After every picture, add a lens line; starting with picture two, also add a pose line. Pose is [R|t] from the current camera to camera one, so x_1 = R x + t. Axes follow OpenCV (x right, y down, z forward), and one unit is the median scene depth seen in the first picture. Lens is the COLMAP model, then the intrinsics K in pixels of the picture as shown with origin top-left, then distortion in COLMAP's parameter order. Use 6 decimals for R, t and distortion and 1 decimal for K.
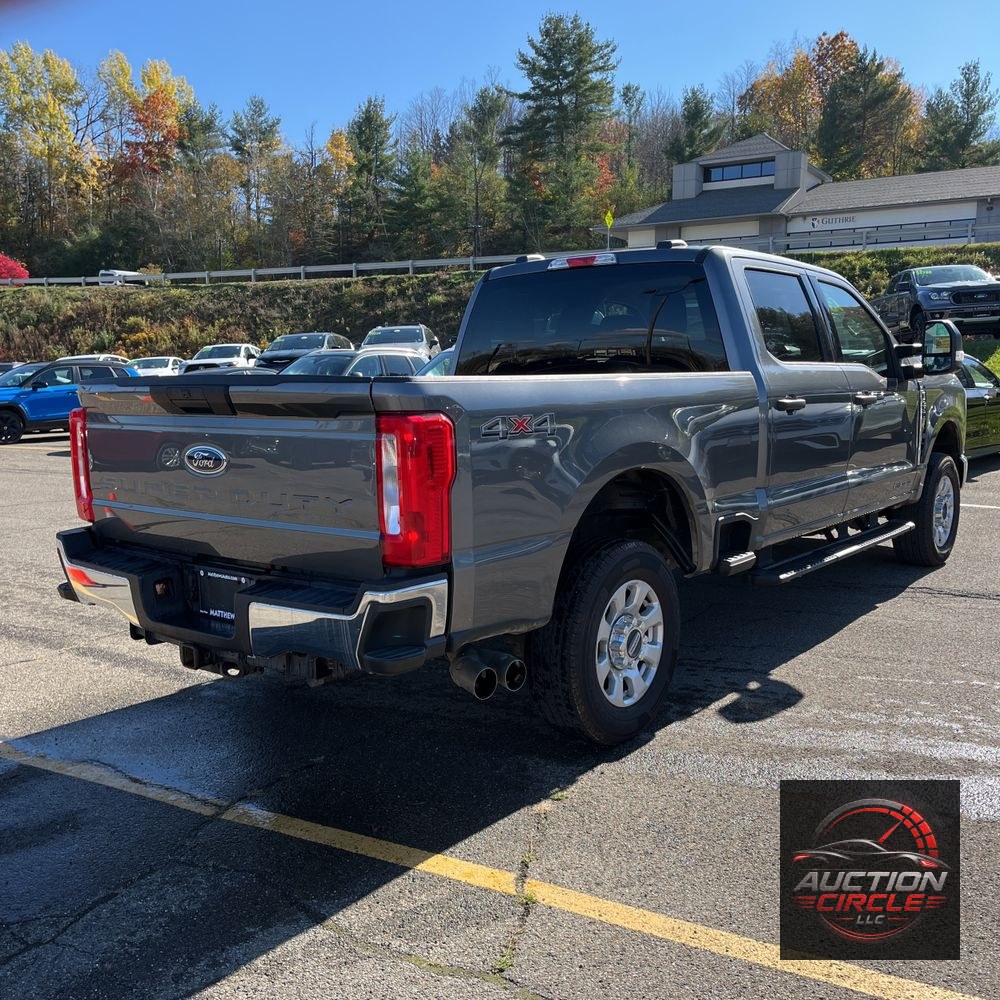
lens RADIAL K [[1012.3, 0, 512.4], [0, 1012.3, 498.1], [0, 0, 1]] dist [0.048091, -0.055005]
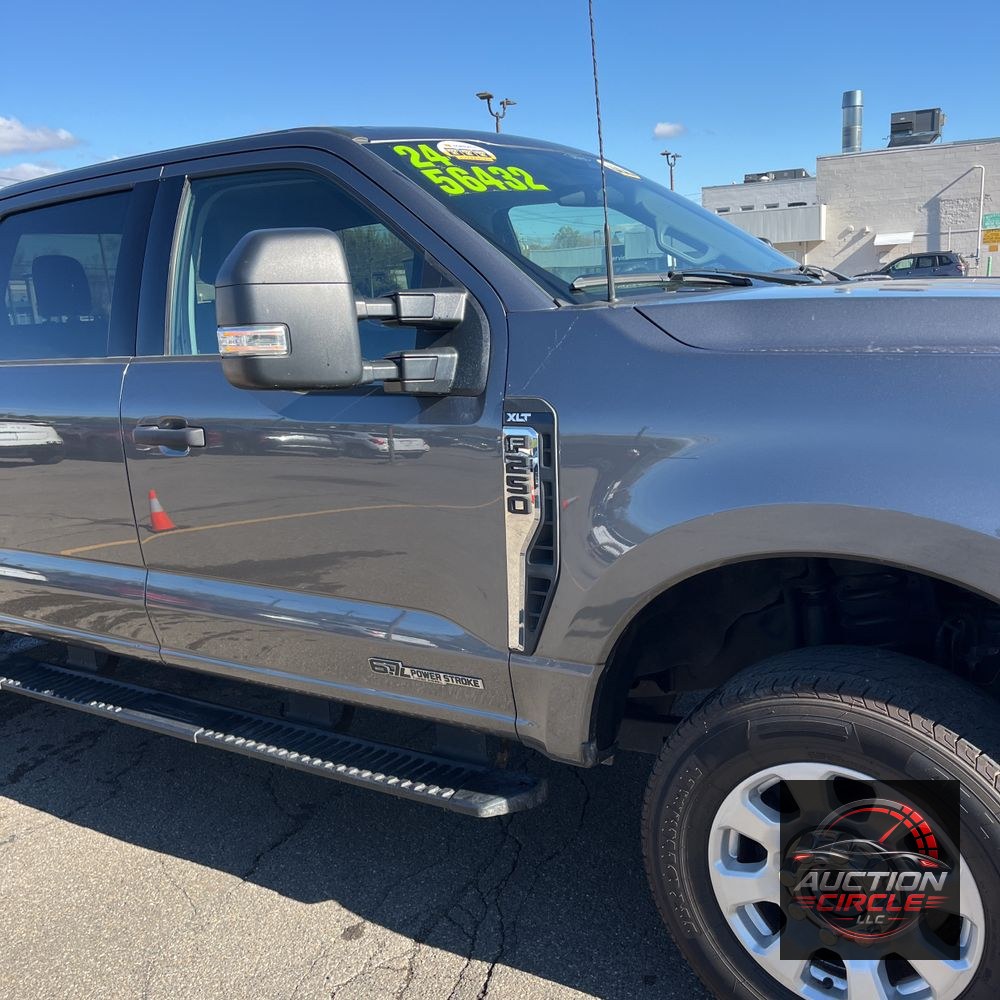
lens RADIAL K [[1012.3, 0, 512.4], [0, 1012.3, 498.1], [0, 0, 1]] dist [0.048091, -0.055005]
pose [[0.079399, 0.196194, -0.977345, 0.077383], [-0.050526, 0.979972, 0.192617, -0.015626], [0.995562, 0.034088, 0.087721, 0.105651]]
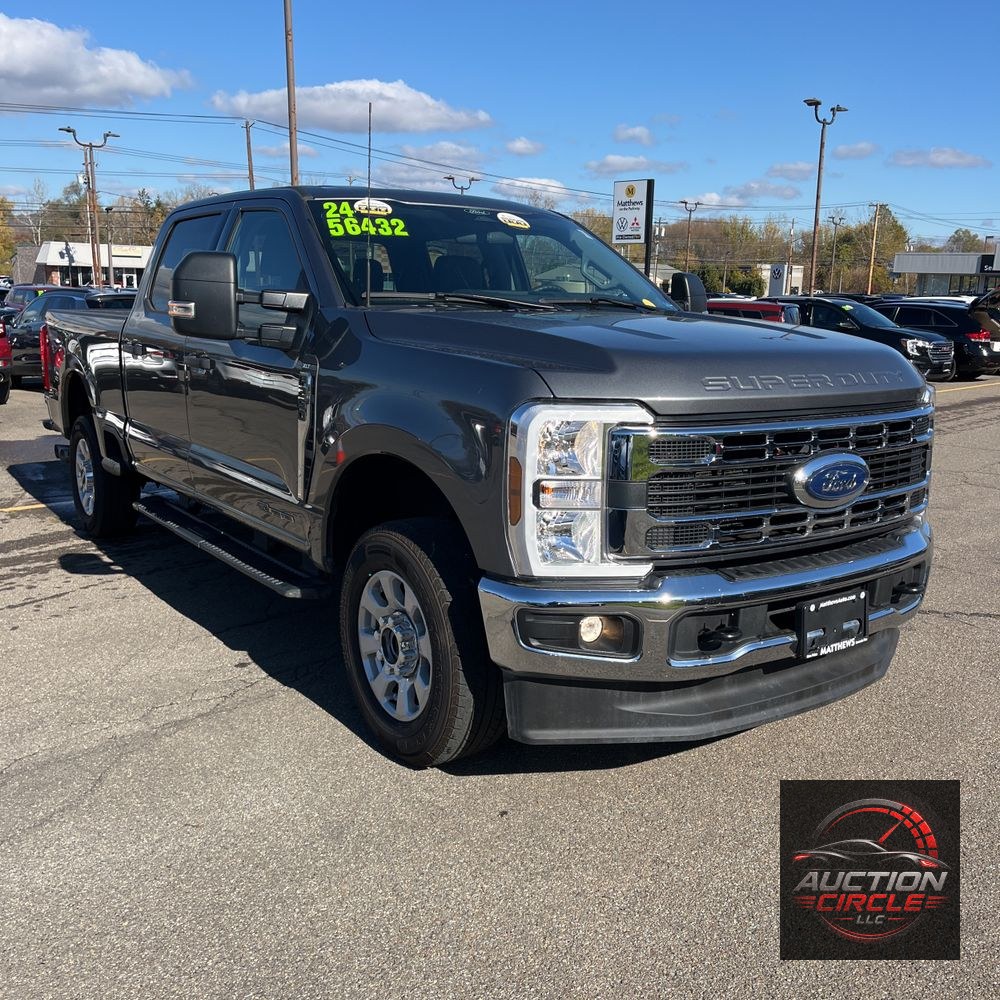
lens RADIAL K [[1012.3, 0, 512.4], [0, 1012.3, 498.1], [0, 0, 1]] dist [0.048091, -0.055005]
pose [[-0.272331, 0.190563, -0.943144, 0.099041], [-0.133883, 0.963153, 0.233264, -0.019960], [0.952844, 0.189796, -0.236784, 0.136277]]
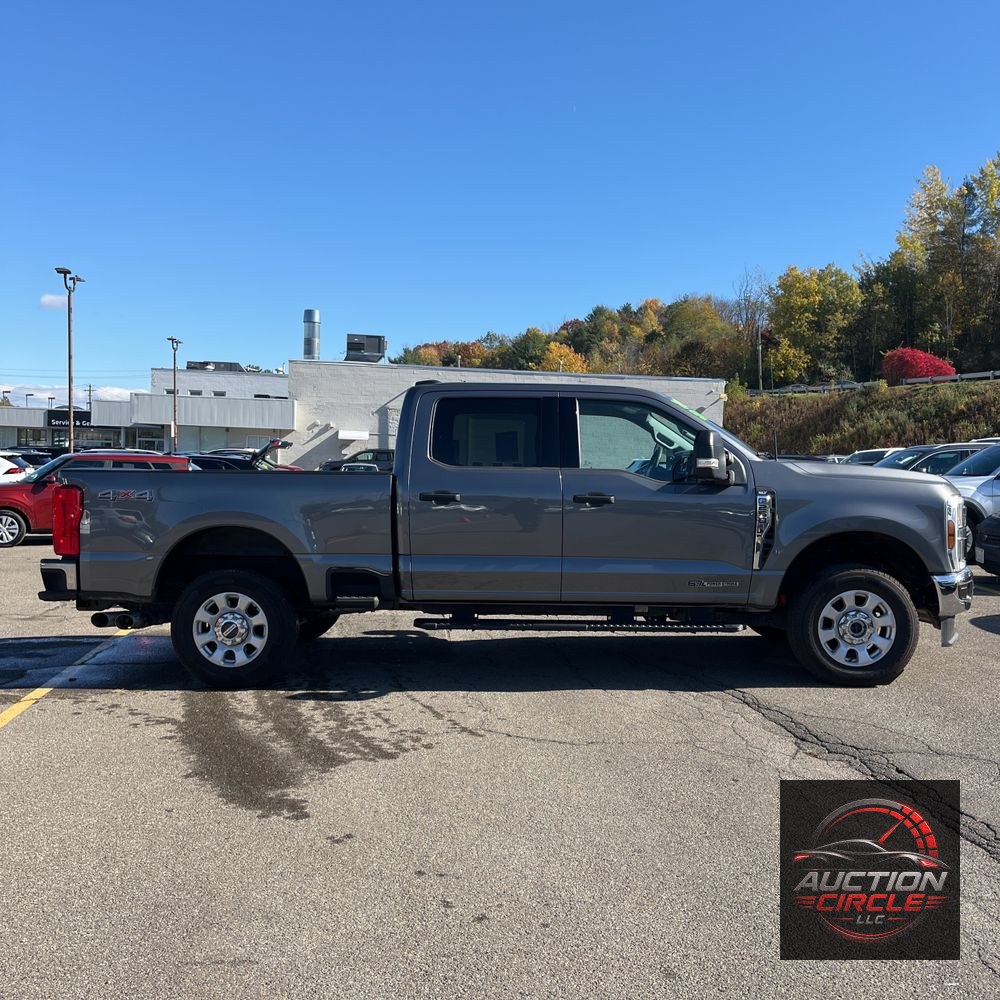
lens RADIAL K [[1012.3, 0, 512.4], [0, 1012.3, 498.1], [0, 0, 1]] dist [0.048091, -0.055005]
pose [[0.613787, 0.043149, -0.788292, 0.113216], [-0.112575, 0.993085, -0.033295, -0.004549], [0.781404, 0.109179, 0.614400, 0.020907]]
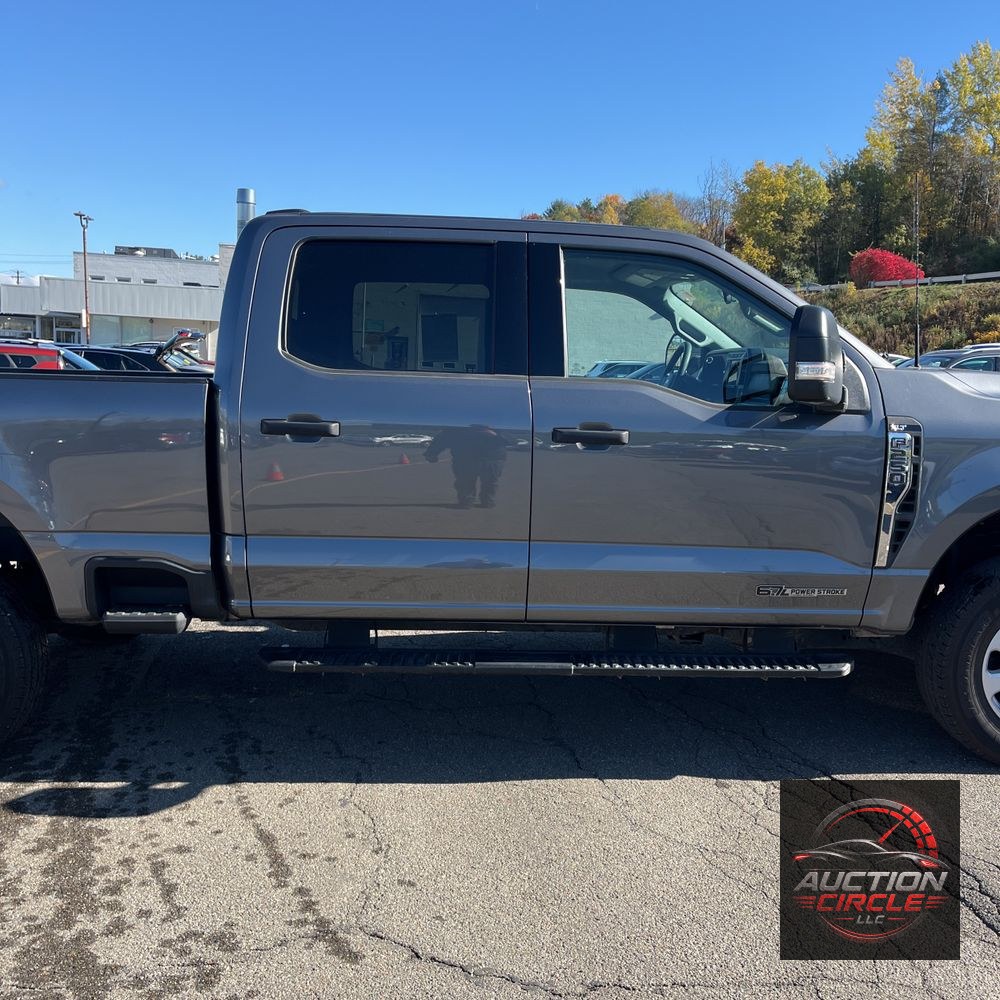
lens RADIAL K [[1012.3, 0, 512.4], [0, 1012.3, 498.1], [0, 0, 1]] dist [0.048091, -0.055005]
pose [[0.647864, 0.126318, -0.751209, 0.074274], [-0.125918, 0.990348, 0.057934, -0.008288], [0.751276, 0.057058, 0.657517, 0.053015]]
